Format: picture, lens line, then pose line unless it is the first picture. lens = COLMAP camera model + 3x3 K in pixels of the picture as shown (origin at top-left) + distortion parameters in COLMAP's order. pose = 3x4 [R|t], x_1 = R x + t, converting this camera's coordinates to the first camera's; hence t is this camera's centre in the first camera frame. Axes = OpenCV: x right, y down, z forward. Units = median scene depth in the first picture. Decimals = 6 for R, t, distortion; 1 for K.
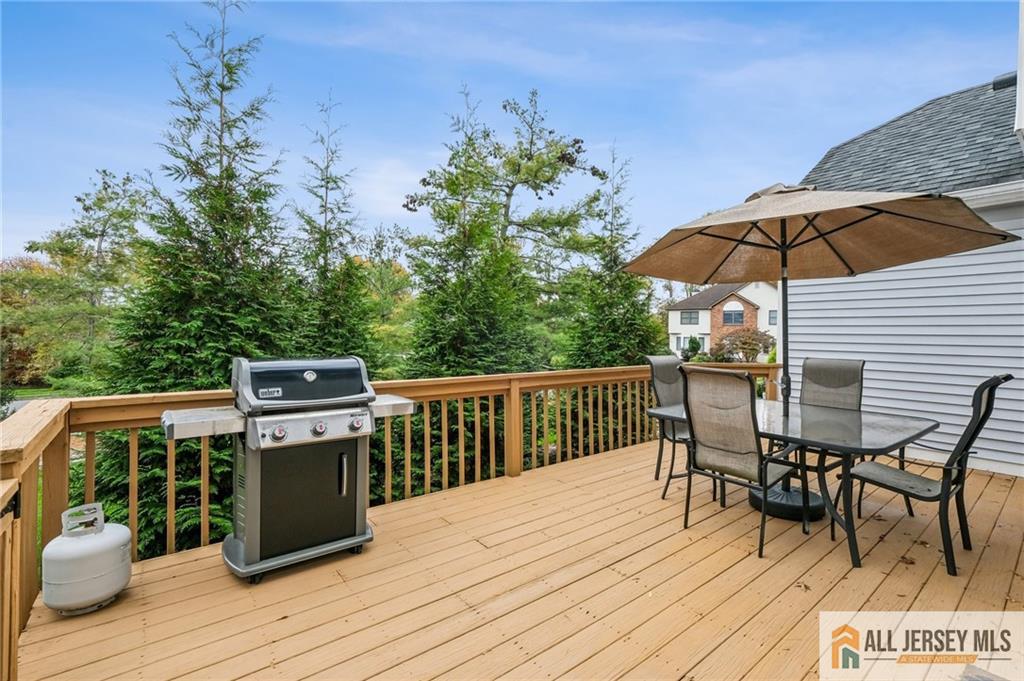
lens RADIAL K [[450.7, 0, 512.0], [0, 450.7, 340.5], [0, 0, 1]] dist [-0.001107, 0.000117]
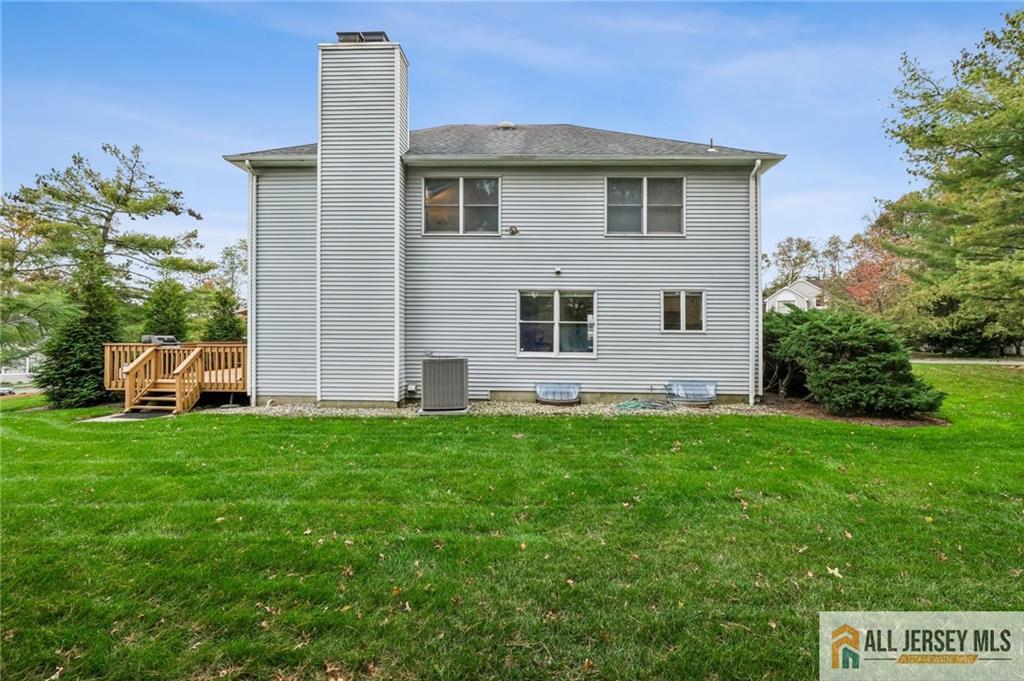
lens RADIAL K [[450.7, 0, 512.0], [0, 450.7, 340.5], [0, 0, 1]] dist [-0.001107, 0.000117]
pose [[0.660505, -0.008898, 0.750768, -0.202753], [0.011513, 0.999932, 0.001722, 0.016019], [-0.750733, 0.007506, 0.660563, -0.623460]]
